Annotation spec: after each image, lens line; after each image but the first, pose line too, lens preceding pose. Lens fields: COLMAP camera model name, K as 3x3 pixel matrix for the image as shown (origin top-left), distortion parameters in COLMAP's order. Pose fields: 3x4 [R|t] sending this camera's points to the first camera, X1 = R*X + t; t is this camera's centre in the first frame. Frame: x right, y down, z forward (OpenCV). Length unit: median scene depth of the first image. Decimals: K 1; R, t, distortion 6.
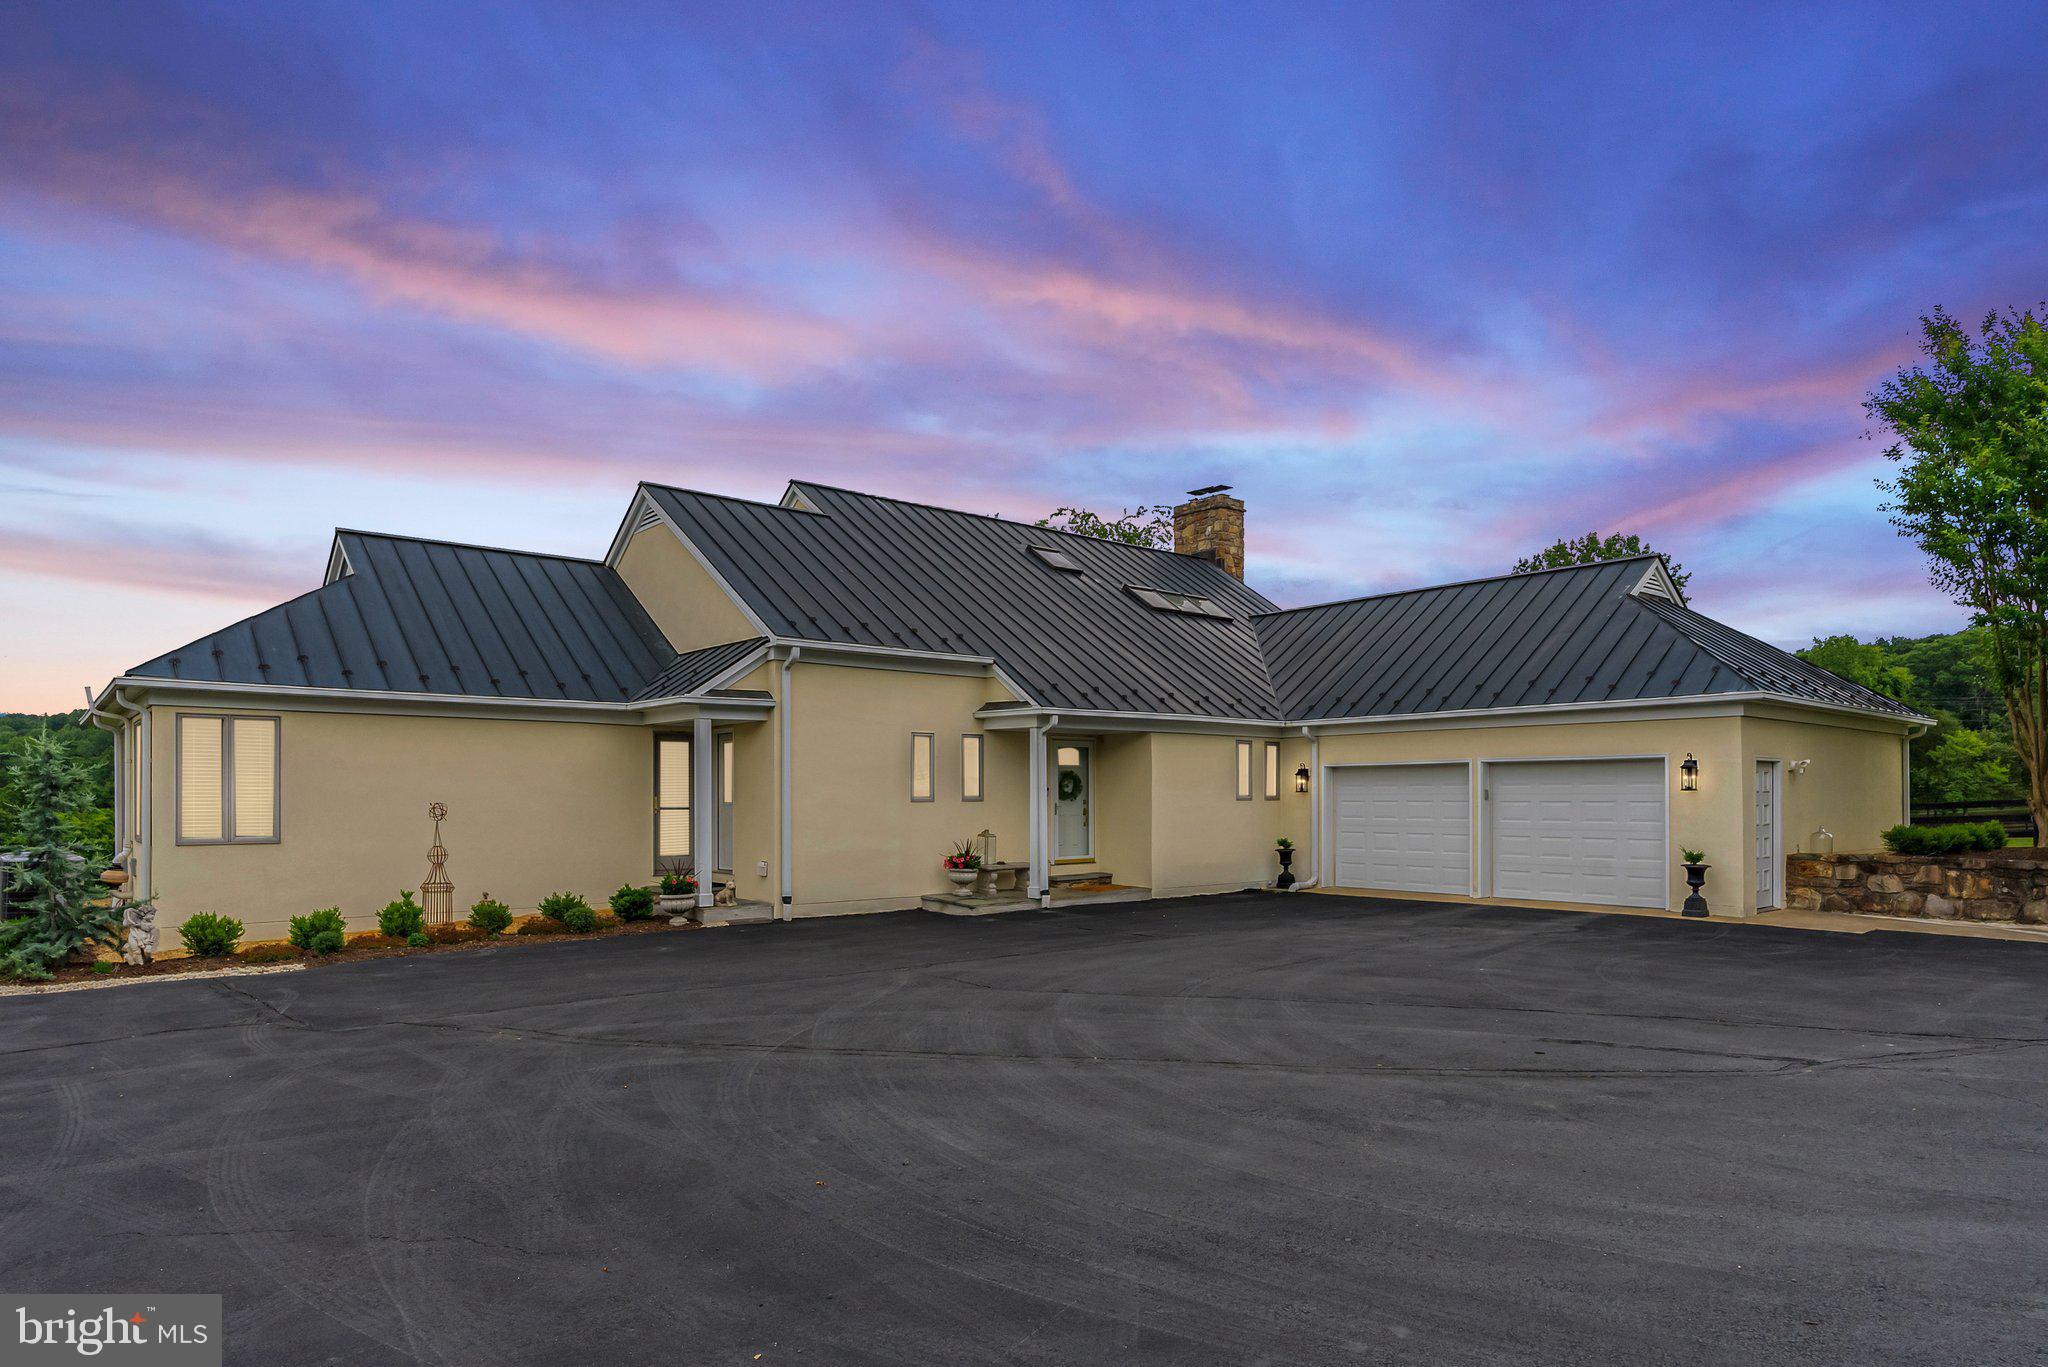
lens RADIAL K [[1175.0, 0, 1030.0], [0, 1175.0, 743.6], [0, 0, 1]] dist [0.000336, -0.001755]
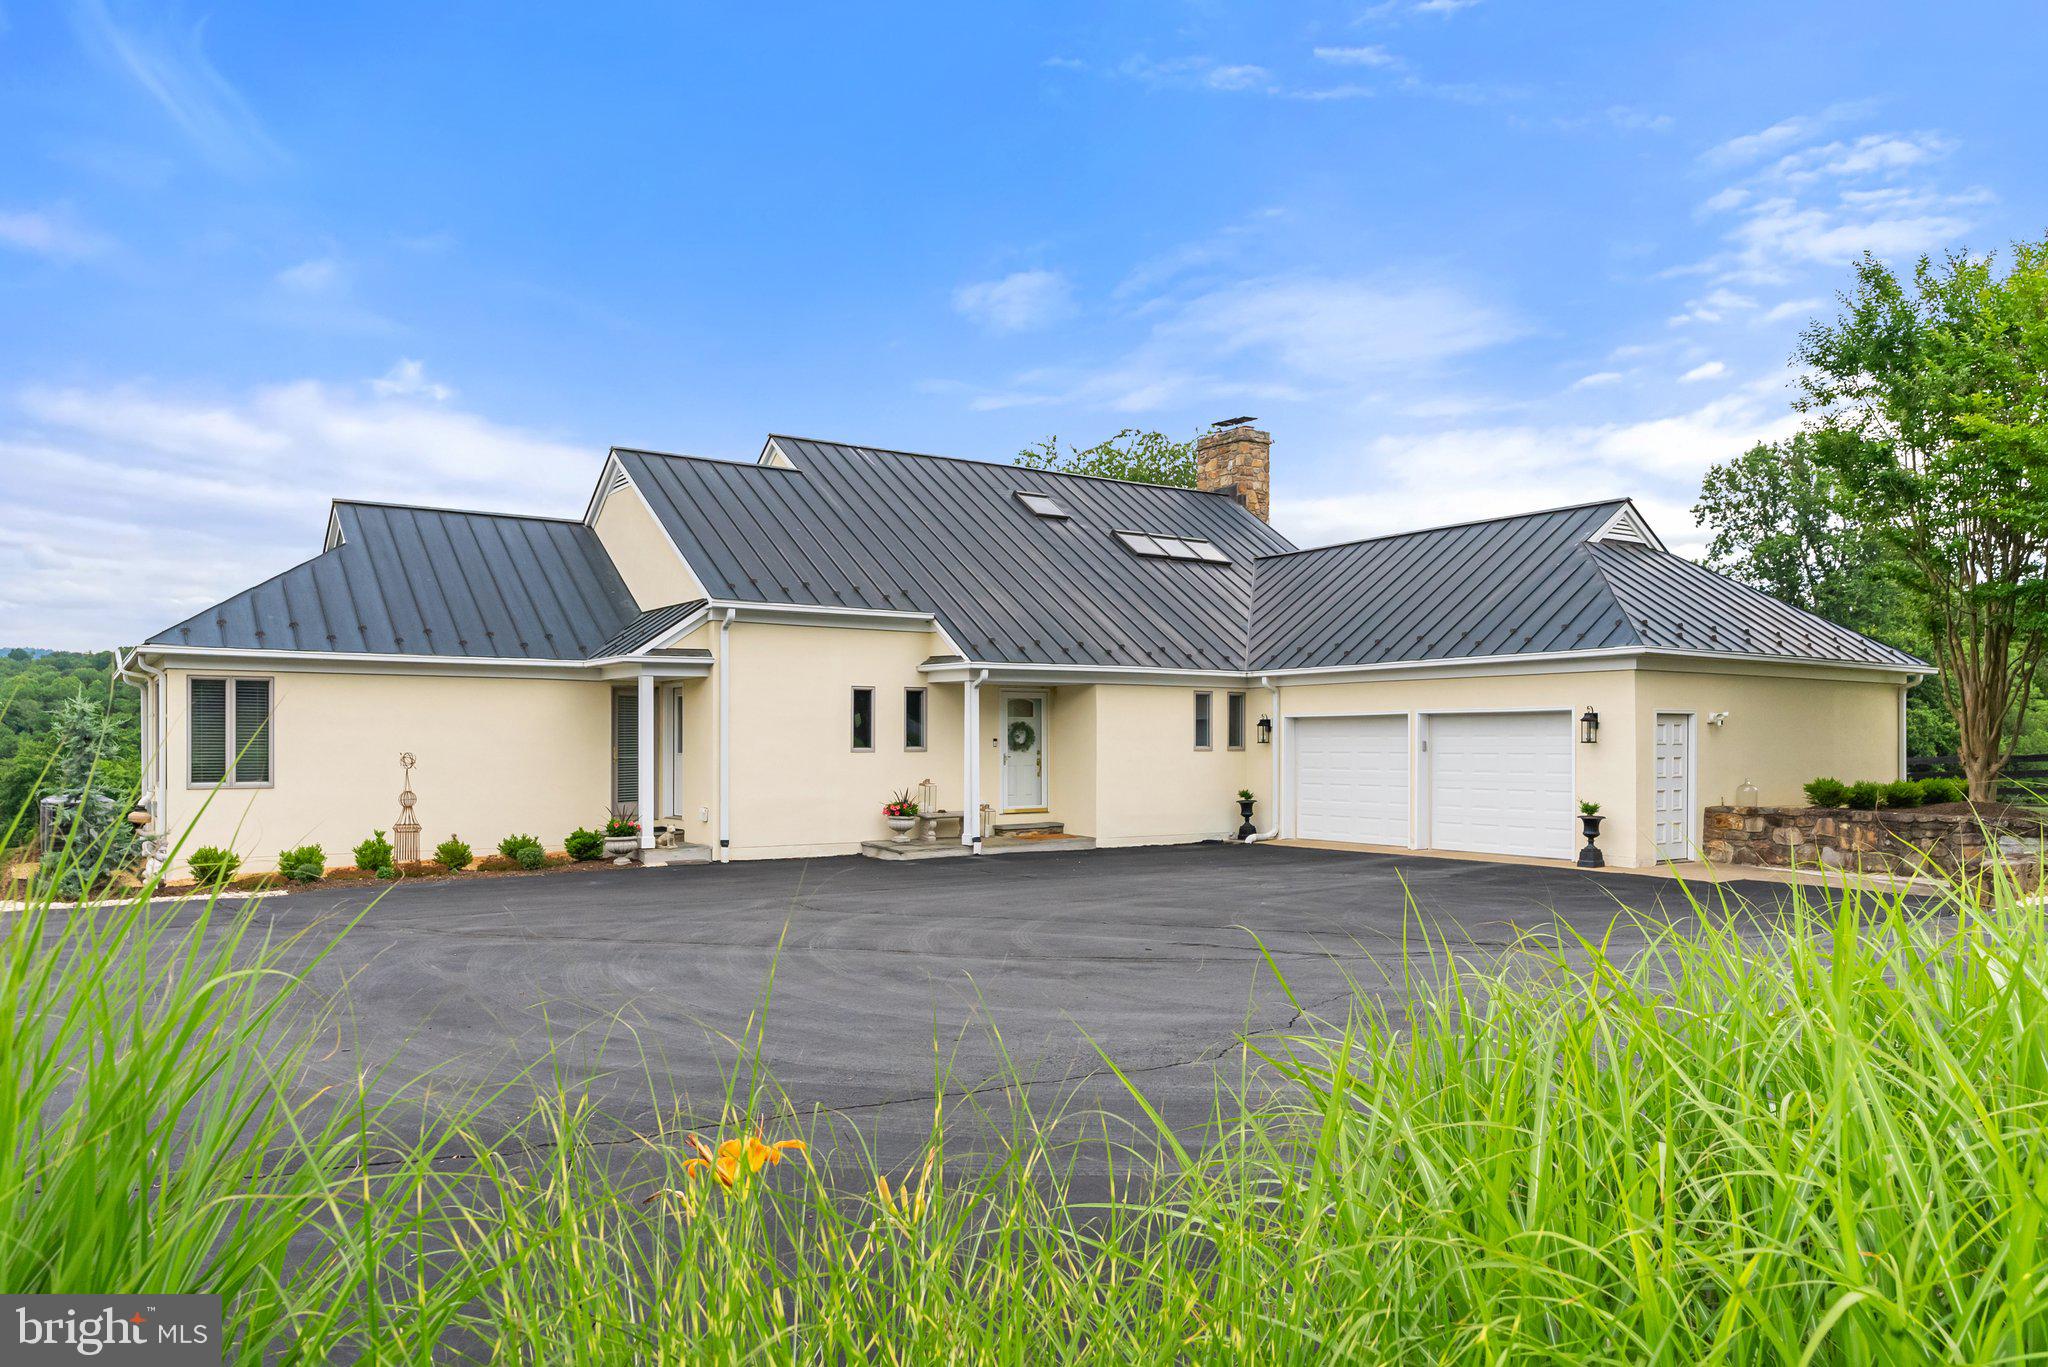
lens RADIAL K [[1364.3, 0, 1029.7], [0, 1364.3, 684.0], [0, 0, 1]] dist [0.004887, -0.001747]
pose [[0.995435, -0.002787, -0.095401, 0.185637], [0.002895, 0.999995, 0.000987, -0.013120], [0.095398, -0.001259, 0.995438, -0.212307]]
